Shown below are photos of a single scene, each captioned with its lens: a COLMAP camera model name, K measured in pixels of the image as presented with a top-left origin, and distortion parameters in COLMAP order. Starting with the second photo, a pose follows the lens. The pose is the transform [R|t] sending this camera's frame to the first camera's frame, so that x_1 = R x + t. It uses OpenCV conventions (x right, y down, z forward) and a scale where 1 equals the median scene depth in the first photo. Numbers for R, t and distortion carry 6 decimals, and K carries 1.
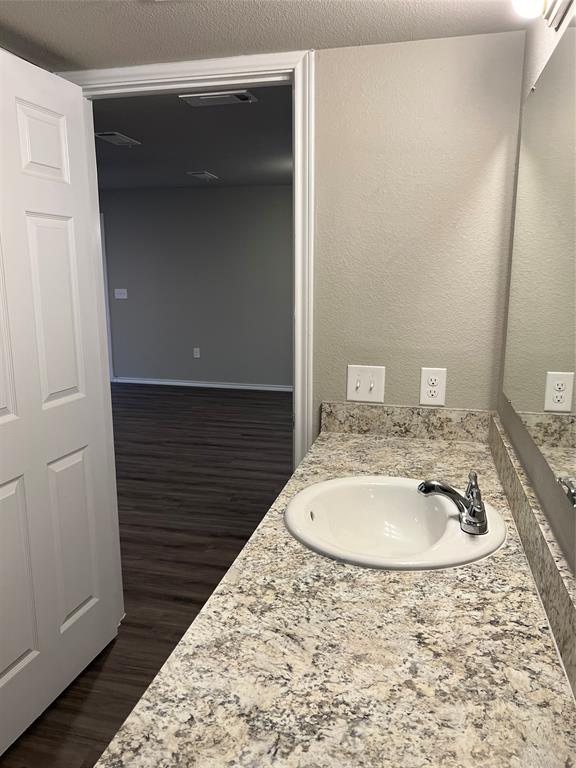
lens RADIAL K [[576.4, 0, 288.1], [0, 576.4, 384.3], [0, 0, 1]] dist [0.040378, -0.043803]
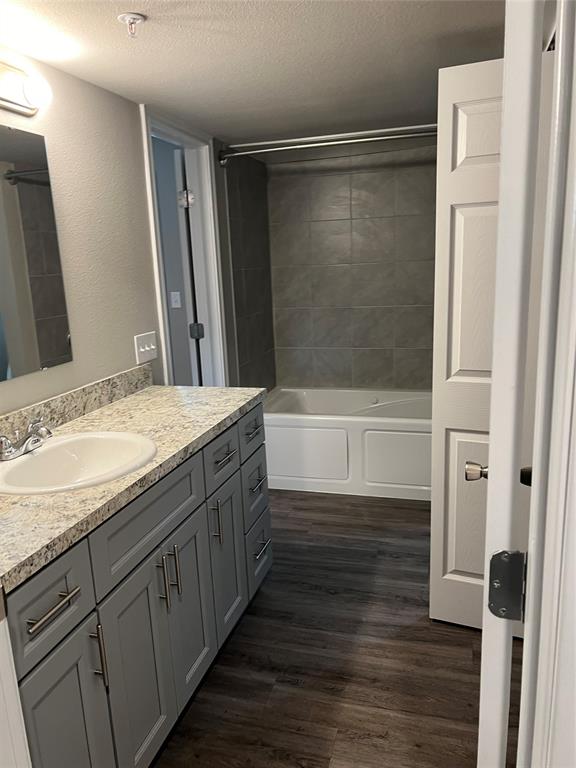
lens RADIAL K [[576.4, 0, 287.1], [0, 576.4, 386.1], [0, 0, 1]] dist [0.040378, -0.043803]
pose [[-0.997289, 0.029969, 0.067207, -0.555249], [0.054742, 0.912491, 0.405417, -0.587795], [-0.049176, 0.407997, -0.911658, 2.963028]]
